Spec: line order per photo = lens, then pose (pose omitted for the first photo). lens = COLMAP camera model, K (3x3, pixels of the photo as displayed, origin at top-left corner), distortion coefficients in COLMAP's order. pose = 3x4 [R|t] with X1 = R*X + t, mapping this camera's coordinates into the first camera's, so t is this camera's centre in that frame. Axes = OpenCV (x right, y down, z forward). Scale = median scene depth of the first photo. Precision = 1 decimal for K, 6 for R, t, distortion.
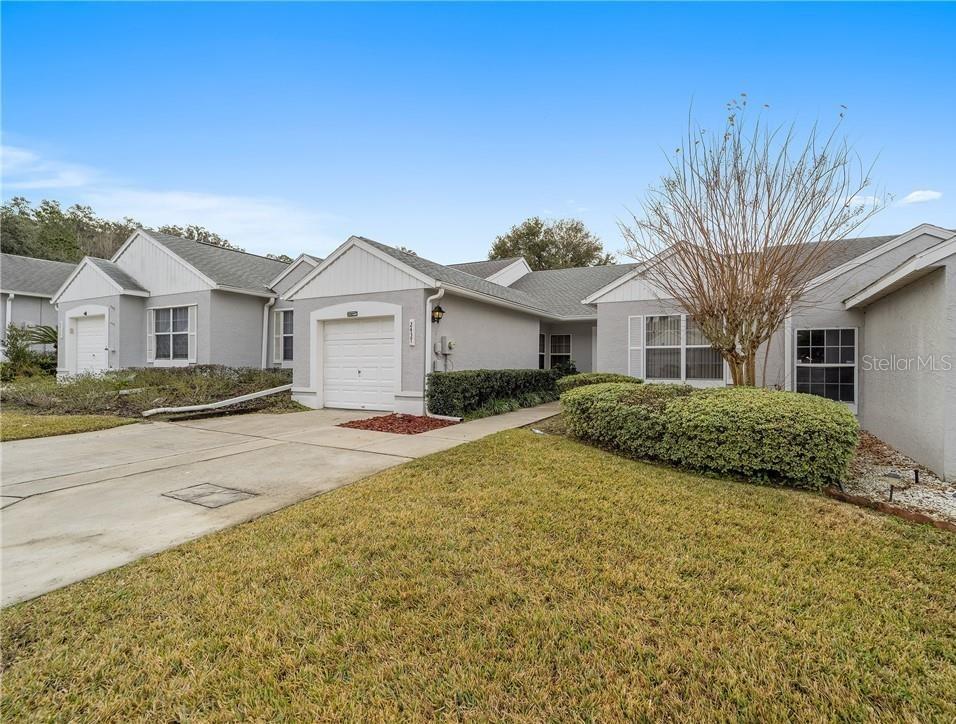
lens RADIAL K [[435.9, 0, 478.0], [0, 435.9, 362.0], [0, 0, 1]] dist [-0.000167, -0.000275]
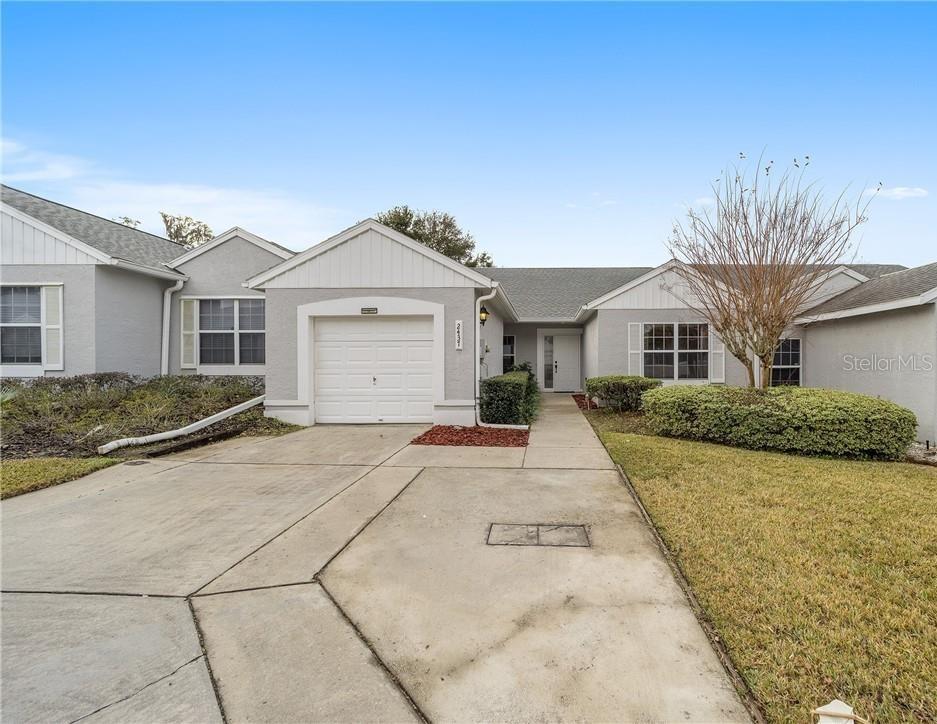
lens RADIAL K [[461.2, 0, 485.8], [0, 461.2, 362.1], [0, 0, 1]] dist [-0.001989, -0.000510]
pose [[0.908777, -0.007476, 0.417215, -0.484734], [0.004309, 0.999954, 0.008533, -0.018763], [-0.417259, -0.005956, 0.908768, 0.099883]]
